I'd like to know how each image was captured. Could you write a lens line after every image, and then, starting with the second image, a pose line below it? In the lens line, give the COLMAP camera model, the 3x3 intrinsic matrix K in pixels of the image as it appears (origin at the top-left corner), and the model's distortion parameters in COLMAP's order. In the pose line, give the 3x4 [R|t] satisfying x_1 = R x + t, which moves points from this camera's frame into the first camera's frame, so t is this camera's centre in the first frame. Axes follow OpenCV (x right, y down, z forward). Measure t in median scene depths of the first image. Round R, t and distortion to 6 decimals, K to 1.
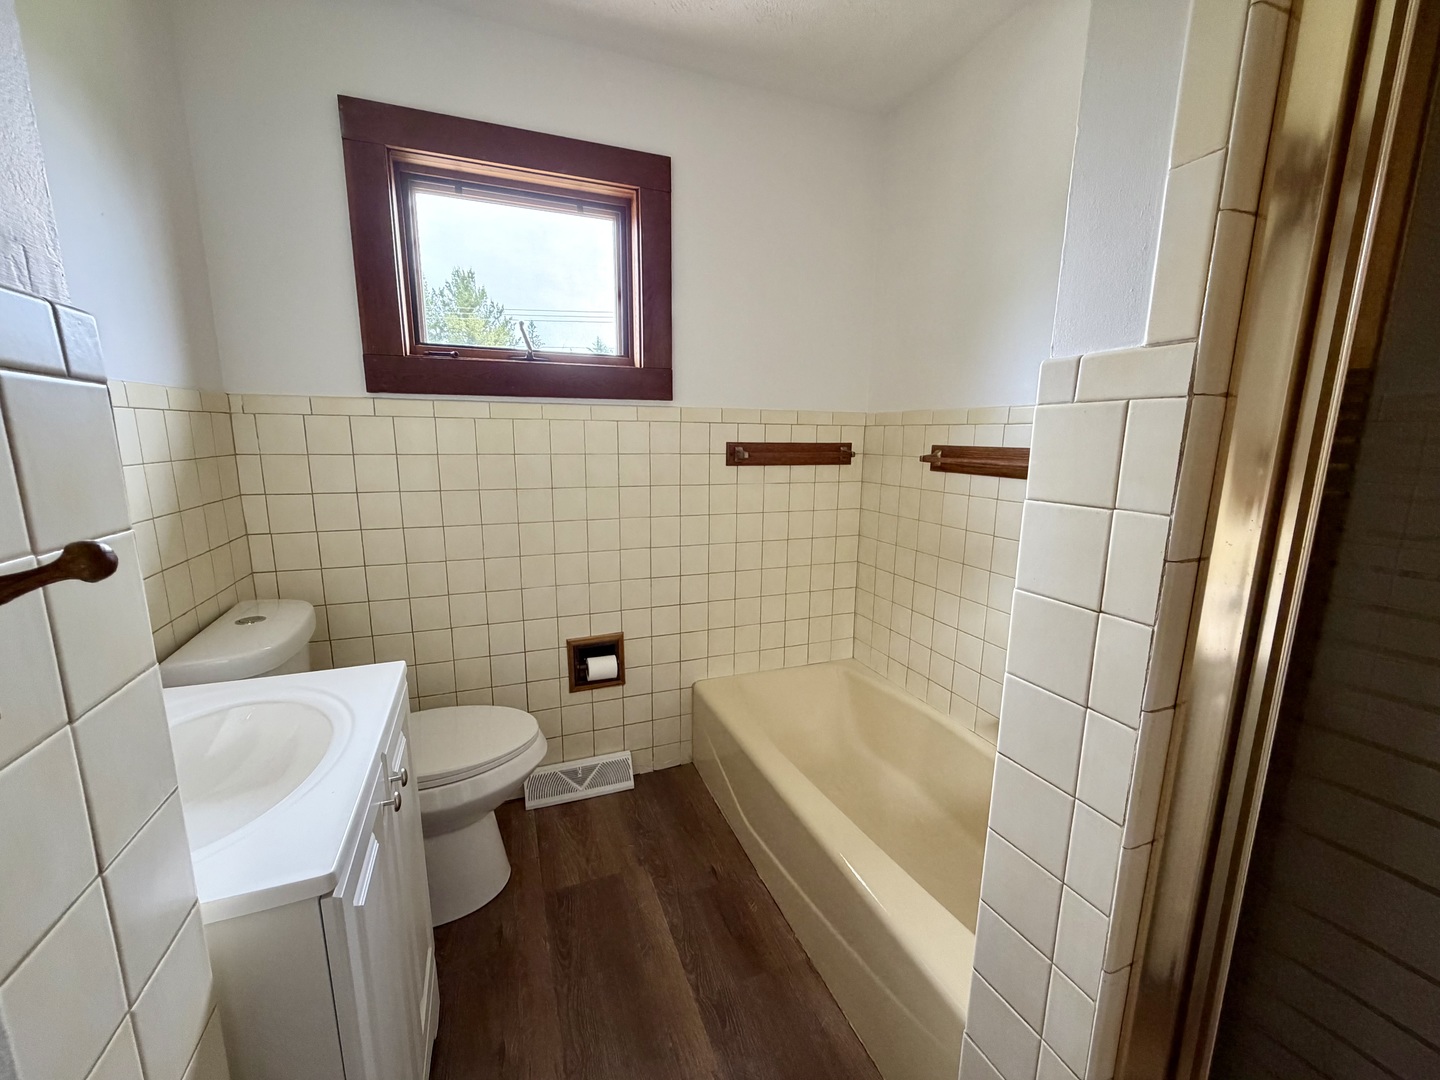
lens RADIAL K [[573.0, 0, 719.9], [0, 573.0, 539.6], [0, 0, 1]] dist [0.001812, -0.000417]
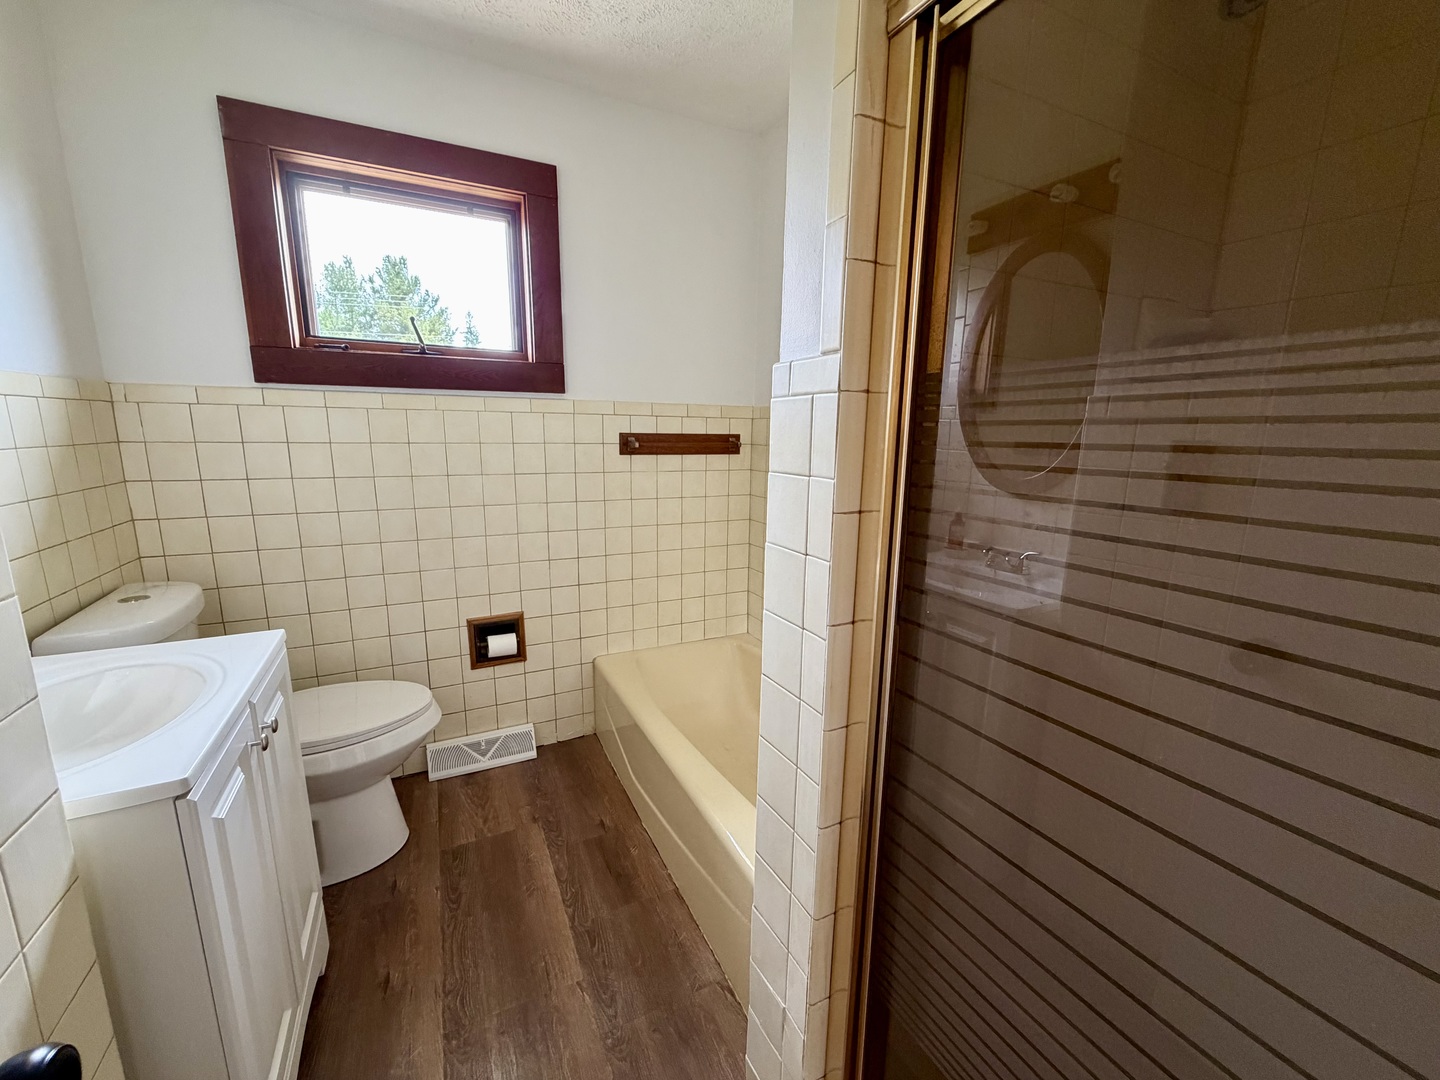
lens RADIAL K [[573.0, 0, 719.0], [0, 573.0, 539.6], [0, 0, 1]] dist [0.001812, -0.000417]
pose [[0.996195, -0.012656, 0.086231, 0.128104], [0.011897, 0.999886, 0.009301, 0.028018], [-0.086339, -0.008240, 0.996232, -0.110599]]
